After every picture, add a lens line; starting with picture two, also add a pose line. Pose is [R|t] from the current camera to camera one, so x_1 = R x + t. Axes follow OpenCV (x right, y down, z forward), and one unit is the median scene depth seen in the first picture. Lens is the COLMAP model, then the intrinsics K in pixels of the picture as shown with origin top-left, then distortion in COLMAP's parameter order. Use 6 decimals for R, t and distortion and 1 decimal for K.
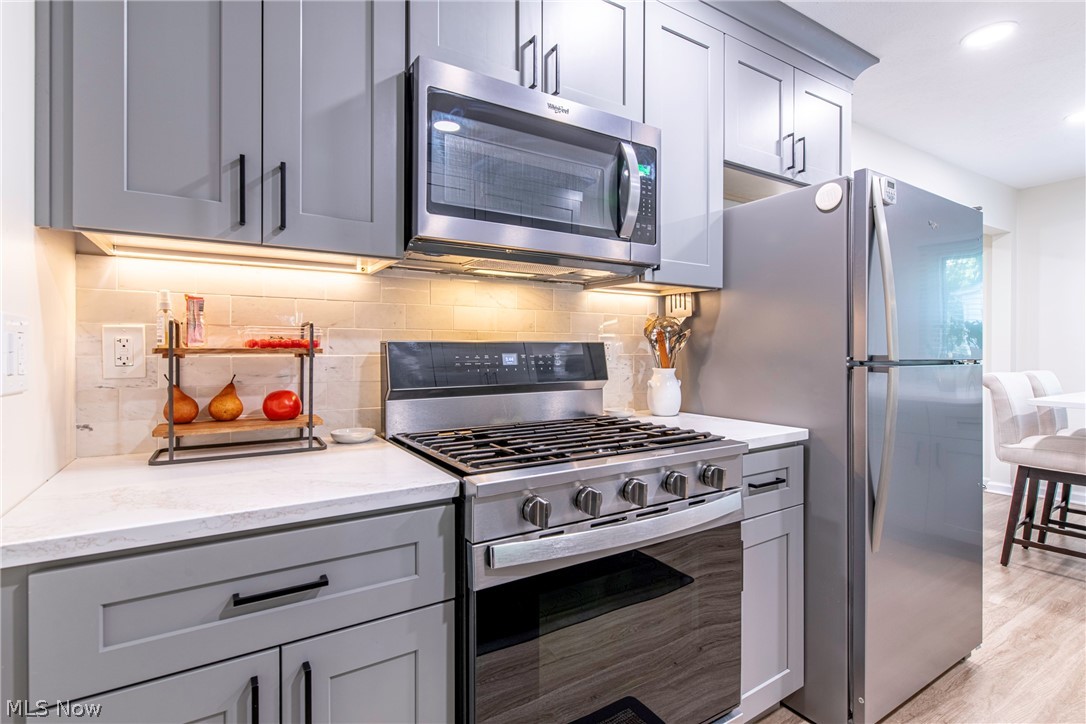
lens RADIAL K [[524.6, 0, 542.8], [0, 524.6, 356.6], [0, 0, 1]] dist [0.001799, -0.000020]
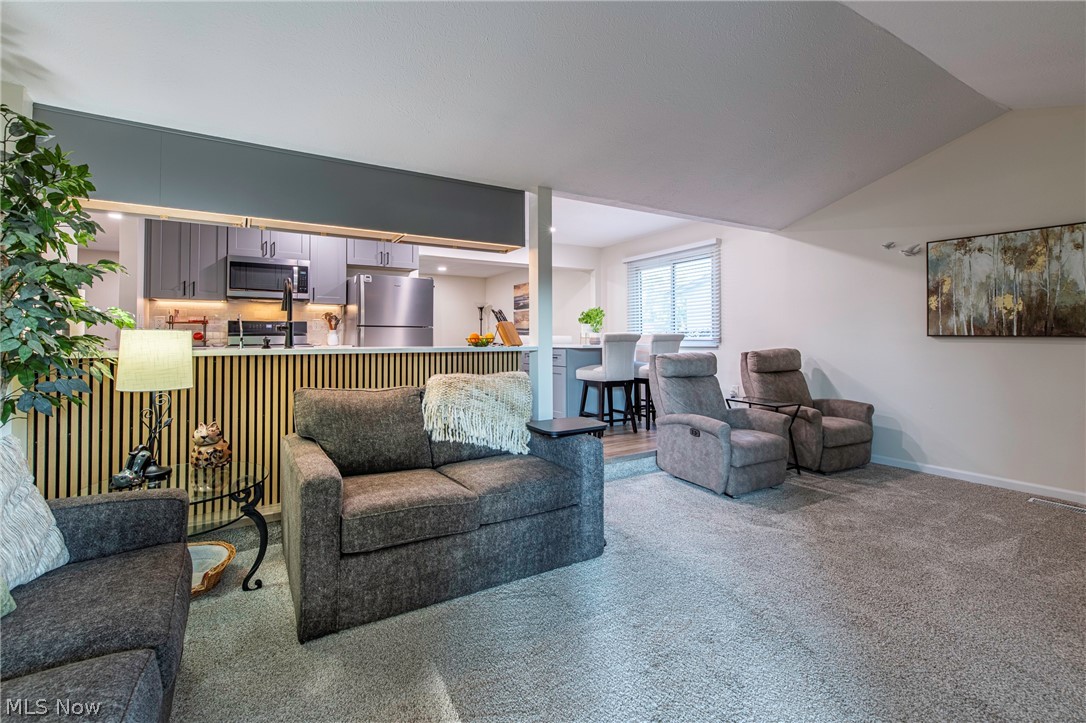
lens RADIAL K [[473.8, 0, 527.3], [0, 473.8, 332.5], [0, 0, 1]] dist [-0.000377, -0.000008]
pose [[0.999848, 0.002706, -0.017238, 2.069018], [-0.003075, 0.999766, -0.021395, 0.131817], [0.017177, 0.021445, 0.999622, -2.563797]]
